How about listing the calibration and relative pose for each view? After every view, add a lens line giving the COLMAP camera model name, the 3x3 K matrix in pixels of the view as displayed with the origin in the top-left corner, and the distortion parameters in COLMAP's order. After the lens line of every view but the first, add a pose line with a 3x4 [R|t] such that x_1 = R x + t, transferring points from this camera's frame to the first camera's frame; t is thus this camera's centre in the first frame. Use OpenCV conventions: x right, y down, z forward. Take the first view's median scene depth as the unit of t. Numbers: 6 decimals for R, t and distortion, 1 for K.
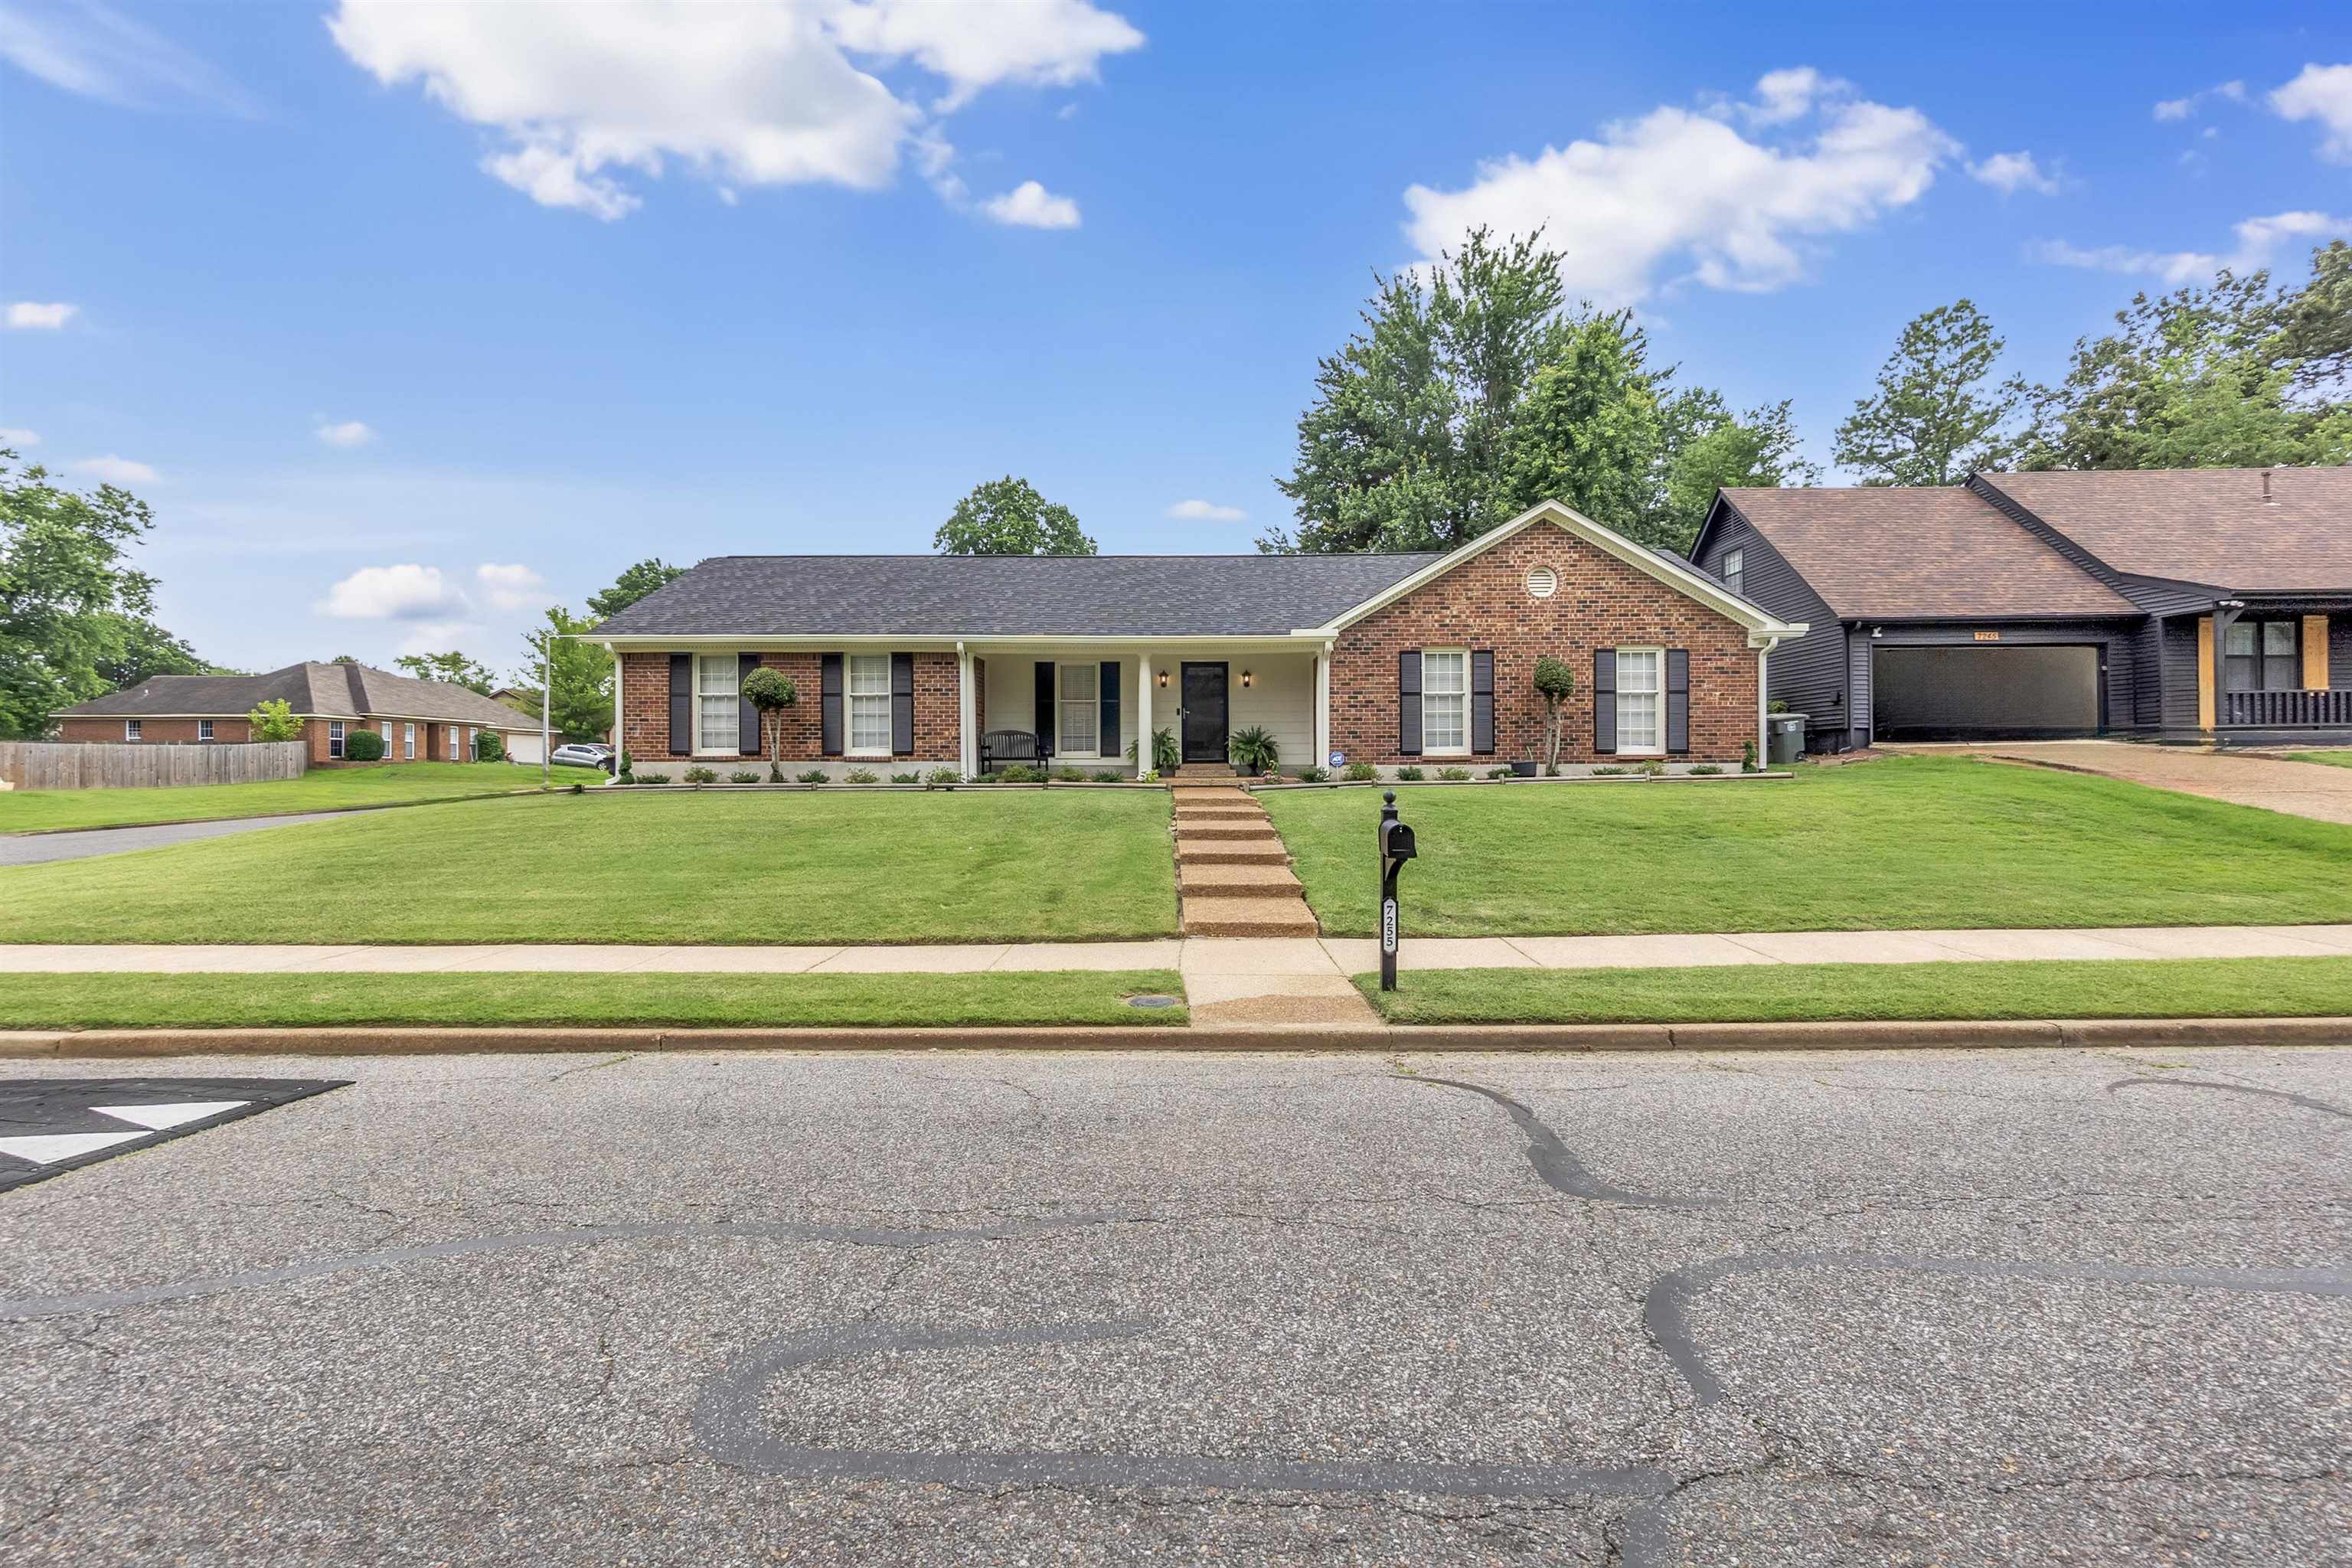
lens RADIAL K [[1018.5, 0, 1179.7], [0, 1018.5, 762.7], [0, 0, 1]] dist [0.000239, 0.000183]
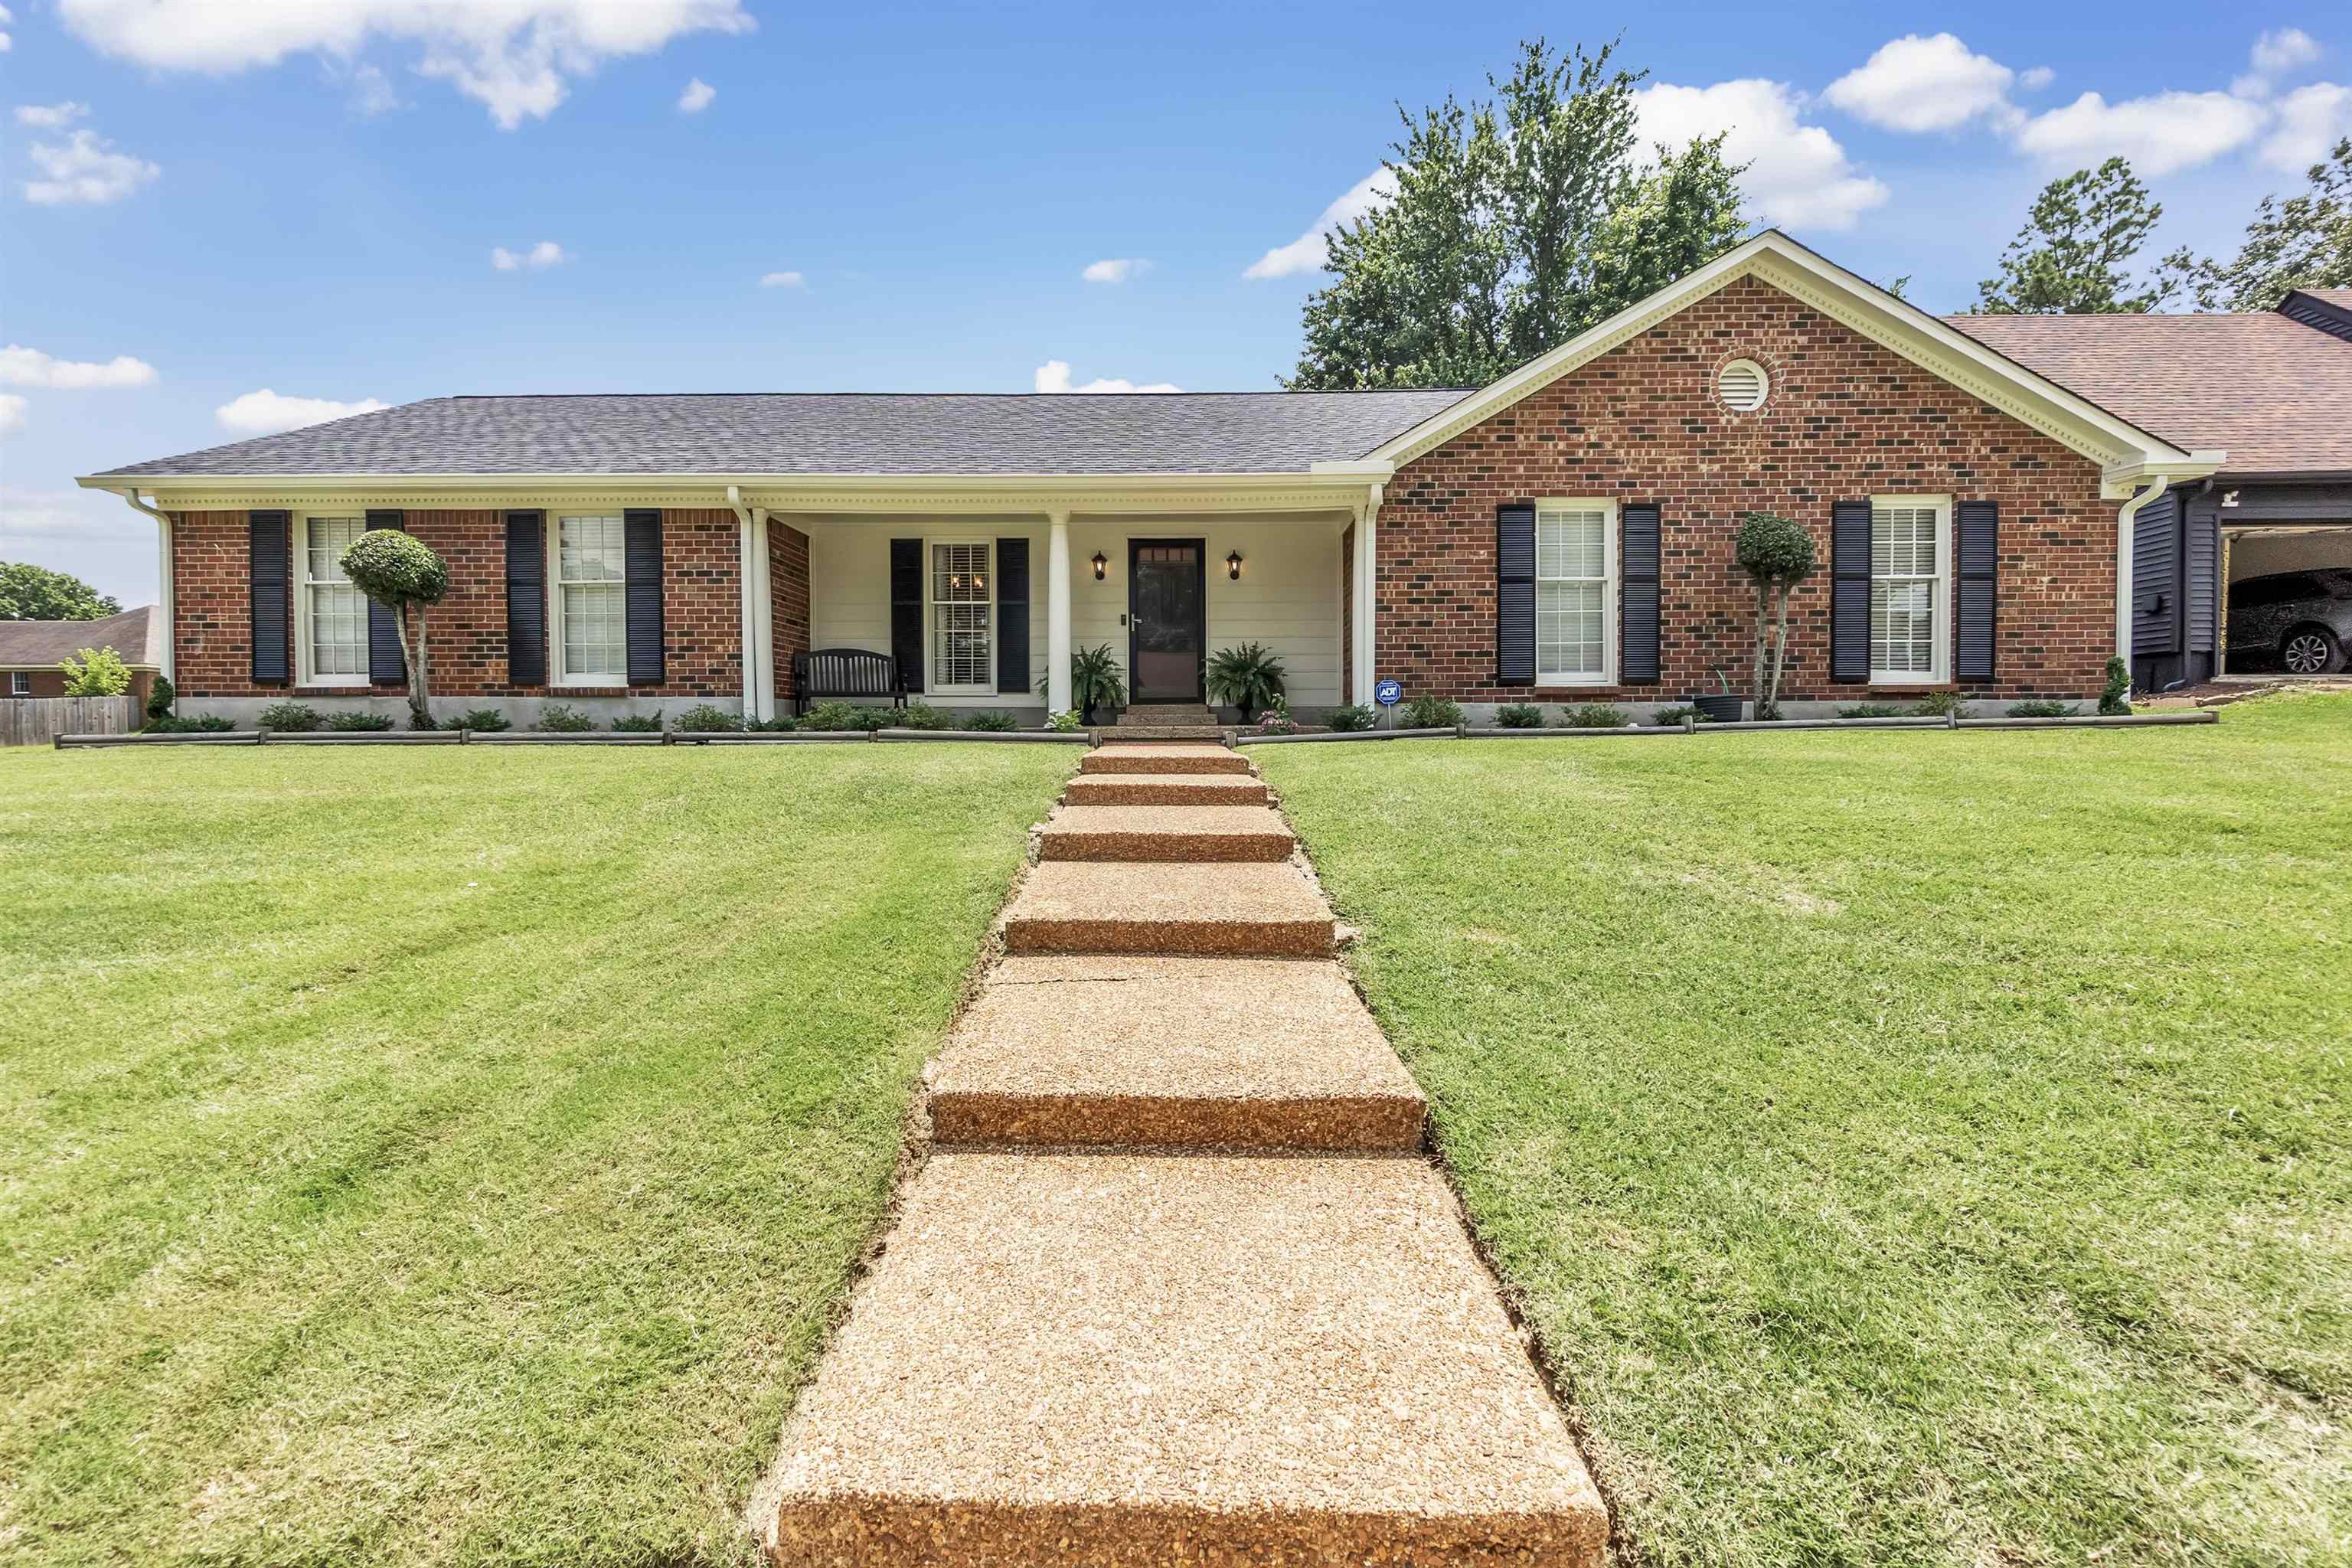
lens RADIAL K [[1009.9, 0, 1176.9], [0, 1009.9, 757.3], [0, 0, 1]] dist [-0.003083, 0.000032]
pose [[0.999999, 0.001020, 0.000434, 0.033267], [-0.001032, 0.999655, 0.026263, 0.018413], [-0.000408, -0.026263, 0.999655, 0.417550]]
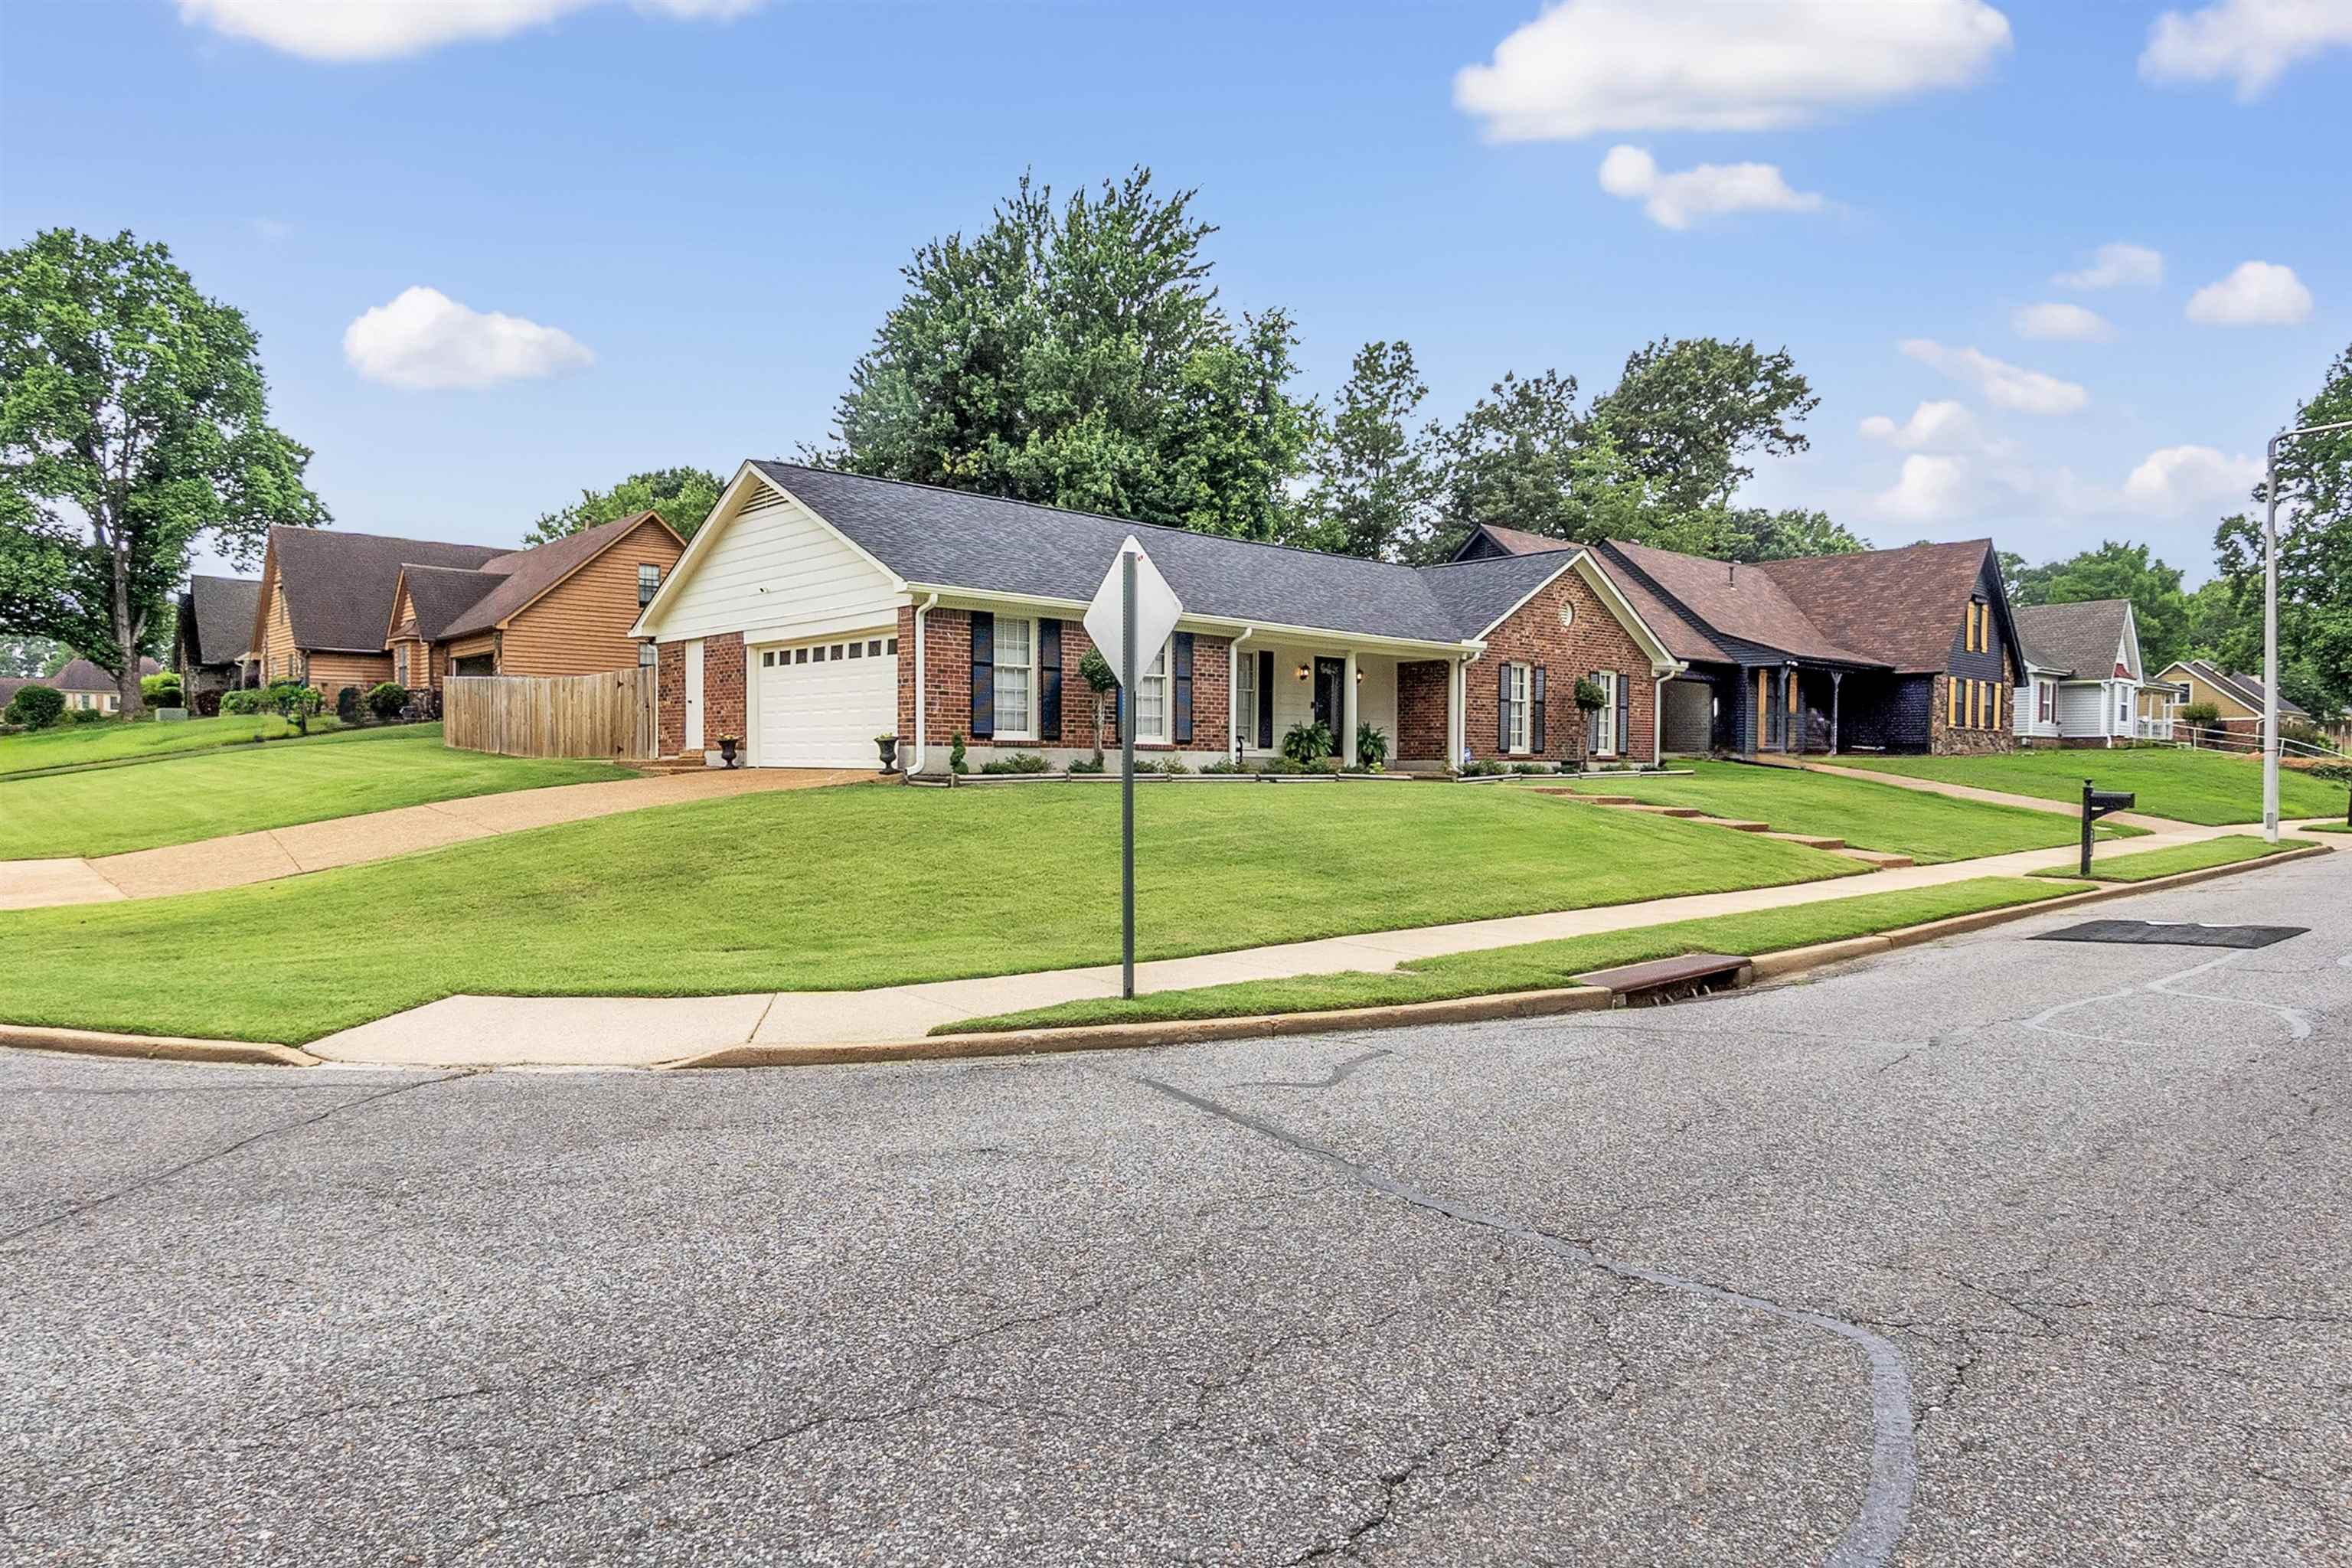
lens RADIAL K [[1470.2, 0, 1176.0], [0, 1470.2, 784.0], [0, 0, 1]] dist [-0.001945, -0.000185]
pose [[0.718128, 0.001179, 0.695910, -1.197995], [-0.014208, 0.999815, 0.012968, 0.011546], [-0.695766, -0.019200, 0.718012, 0.050189]]
